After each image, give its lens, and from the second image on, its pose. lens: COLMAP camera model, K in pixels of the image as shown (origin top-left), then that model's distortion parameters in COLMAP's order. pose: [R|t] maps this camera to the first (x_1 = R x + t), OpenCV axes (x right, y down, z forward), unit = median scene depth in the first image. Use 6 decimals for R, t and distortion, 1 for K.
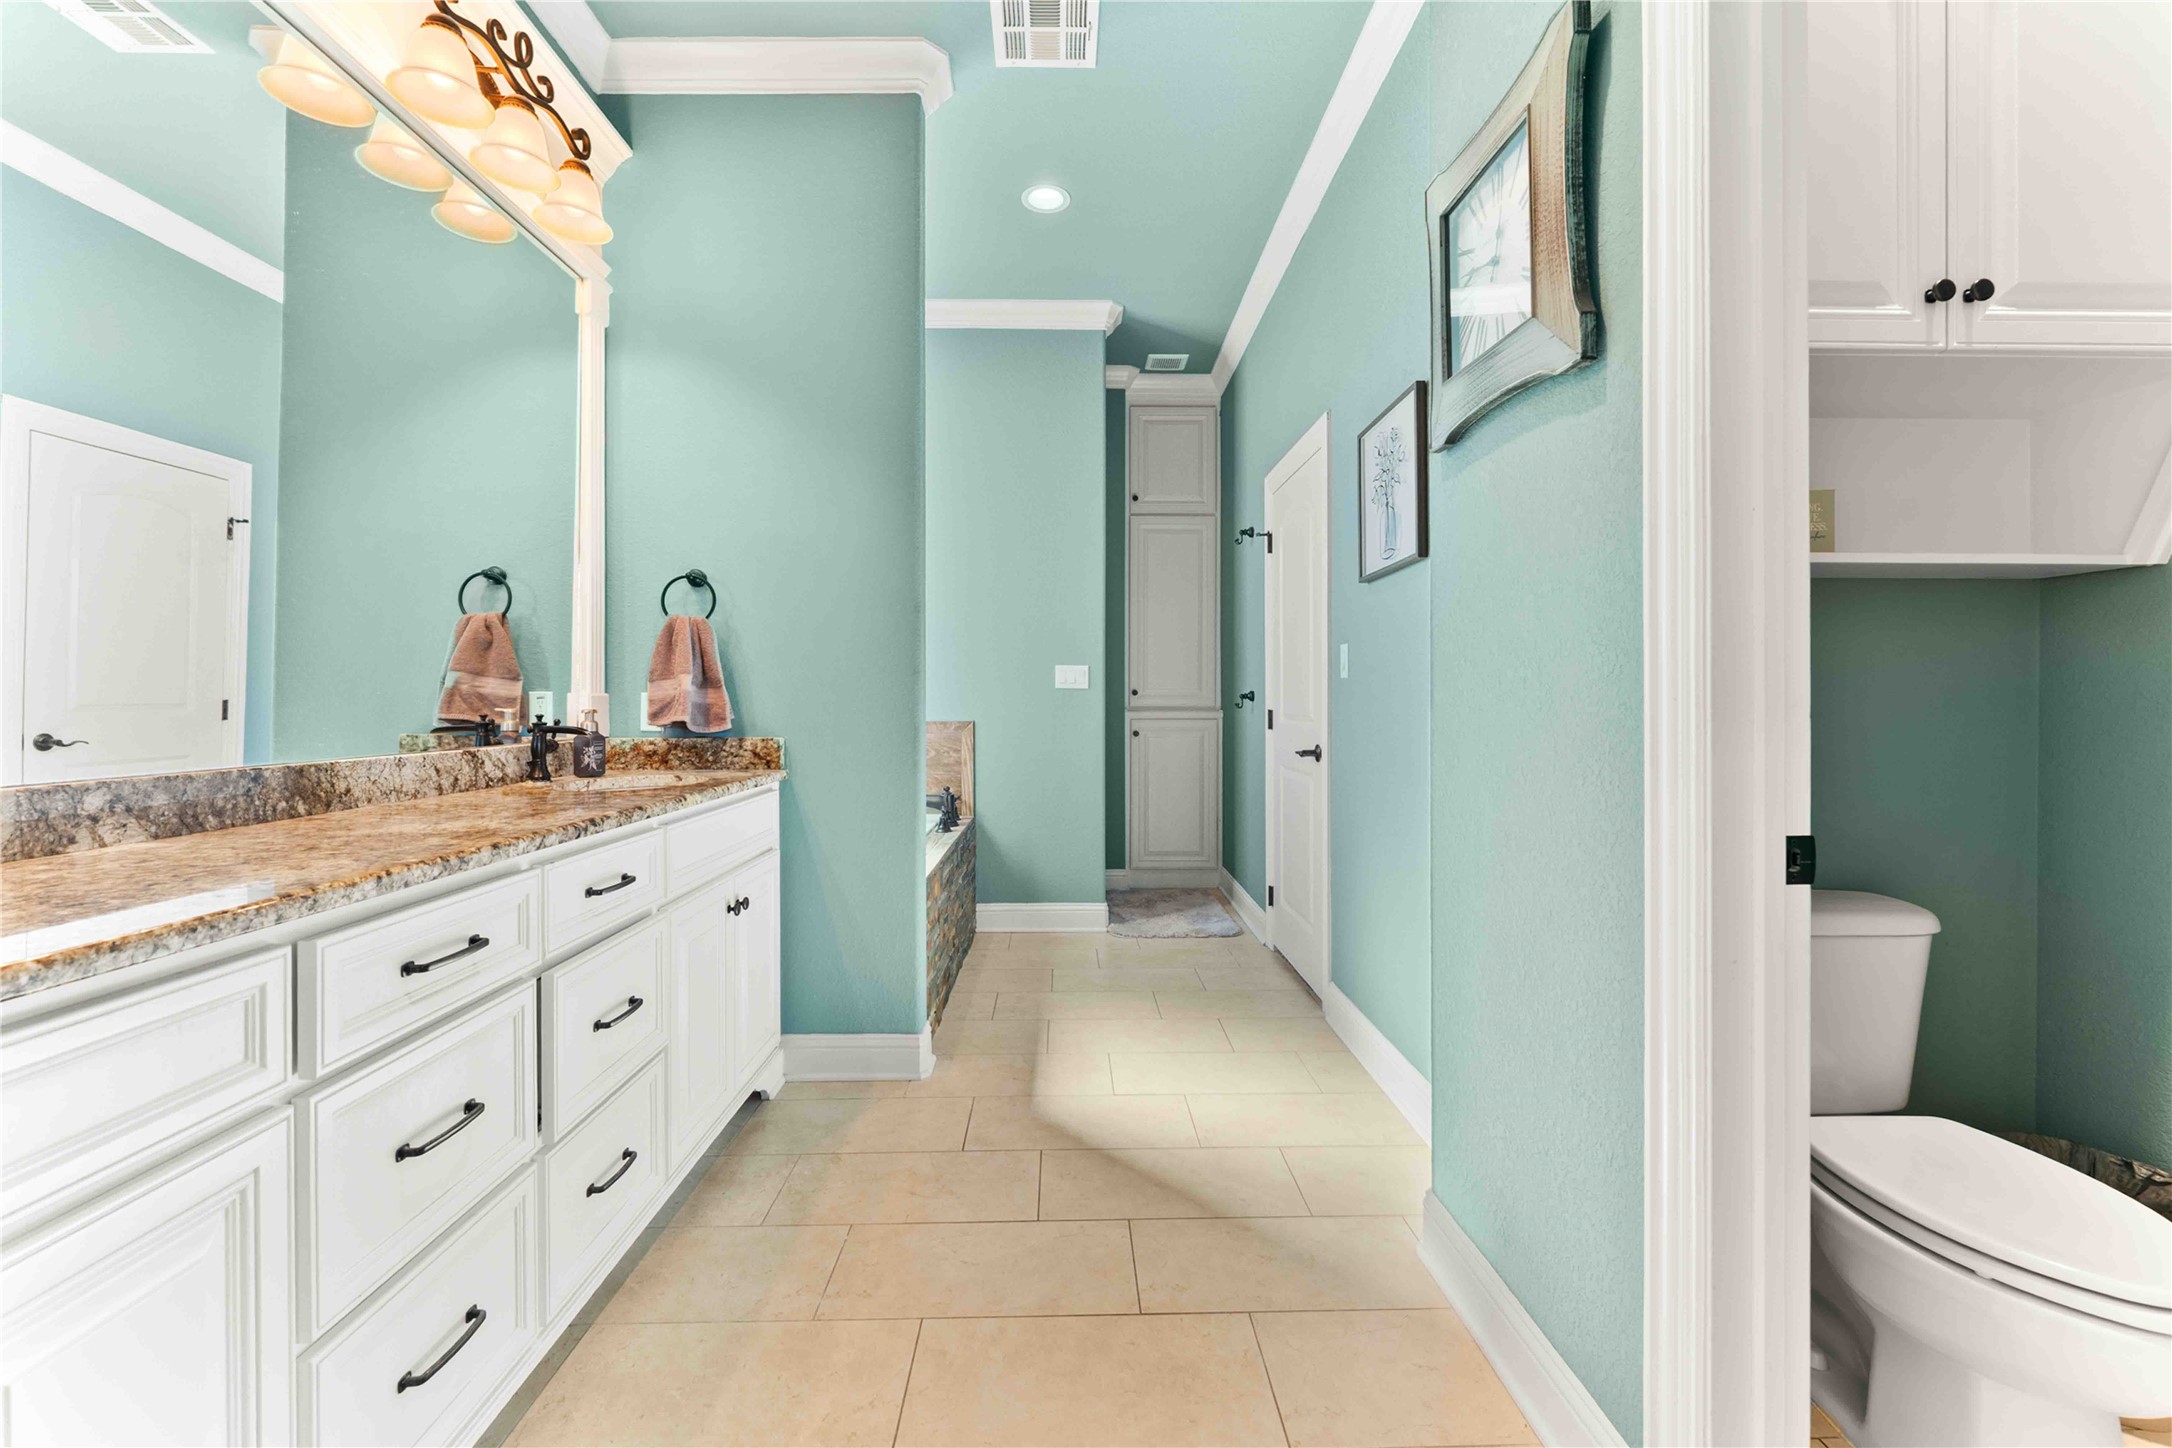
lens RADIAL K [[890.9, 0, 1089.2], [0, 890.9, 709.6], [0, 0, 1]] dist [0.002539, -0.000414]
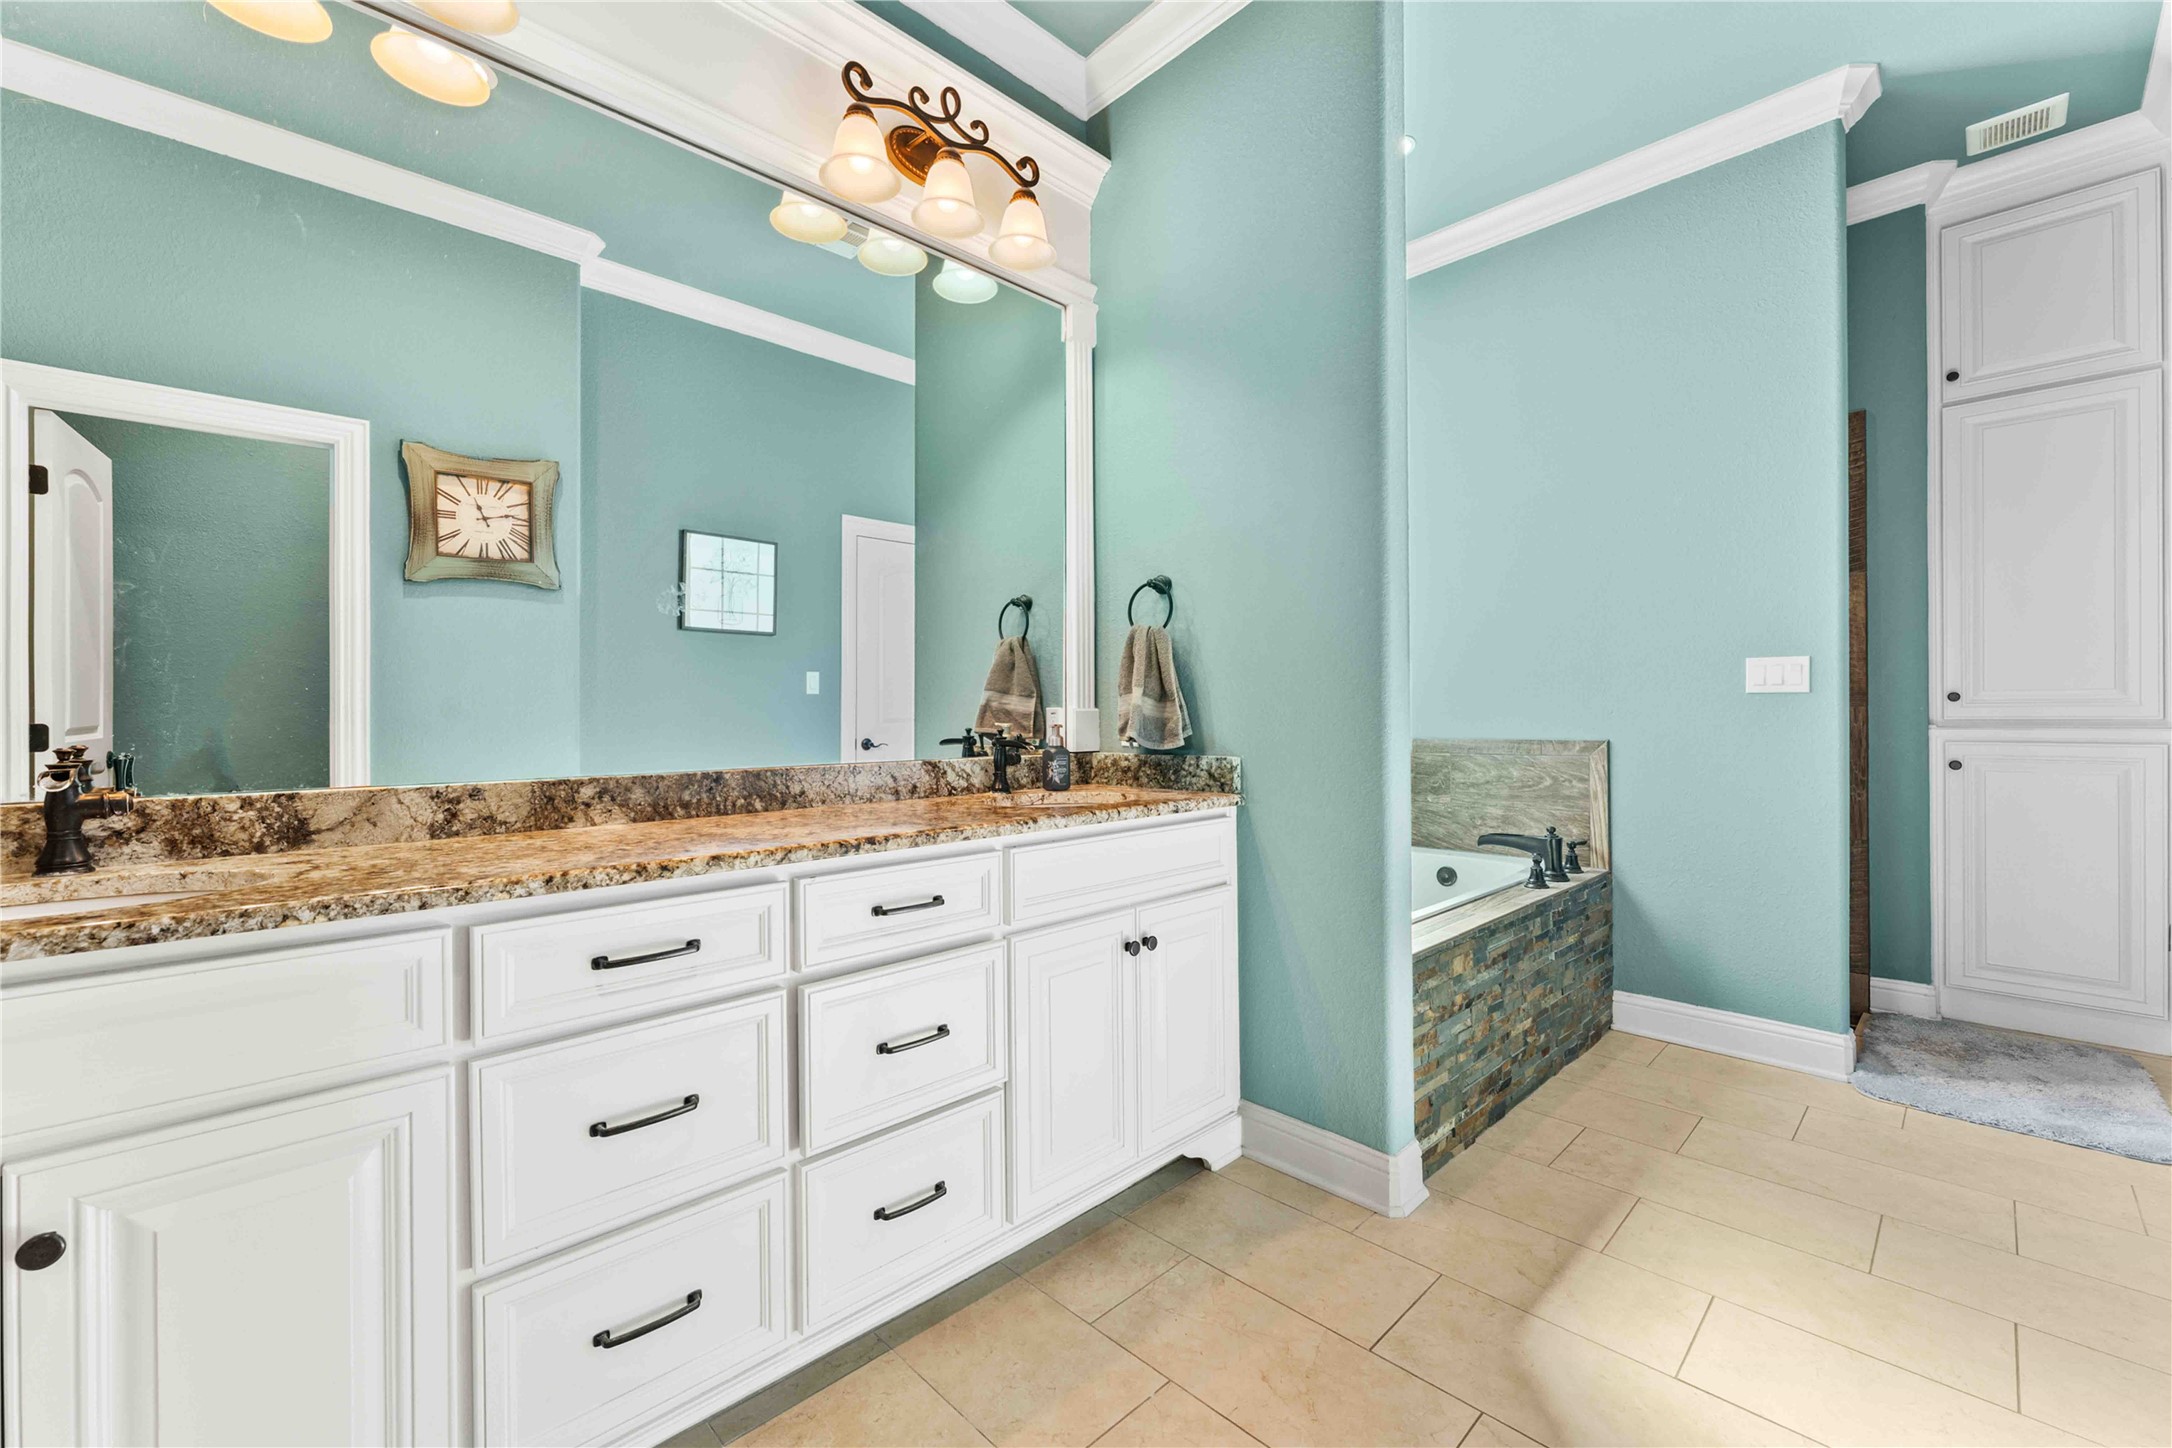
lens RADIAL K [[890.9, 0, 1083.1], [0, 890.9, 721.0], [0, 0, 1]] dist [0.002539, -0.000414]
pose [[0.678354, -0.000824, -0.734735, 0.197072], [-0.001205, 0.999997, -0.002233, -0.001805], [0.734734, 0.002400, 0.678351, 0.310074]]
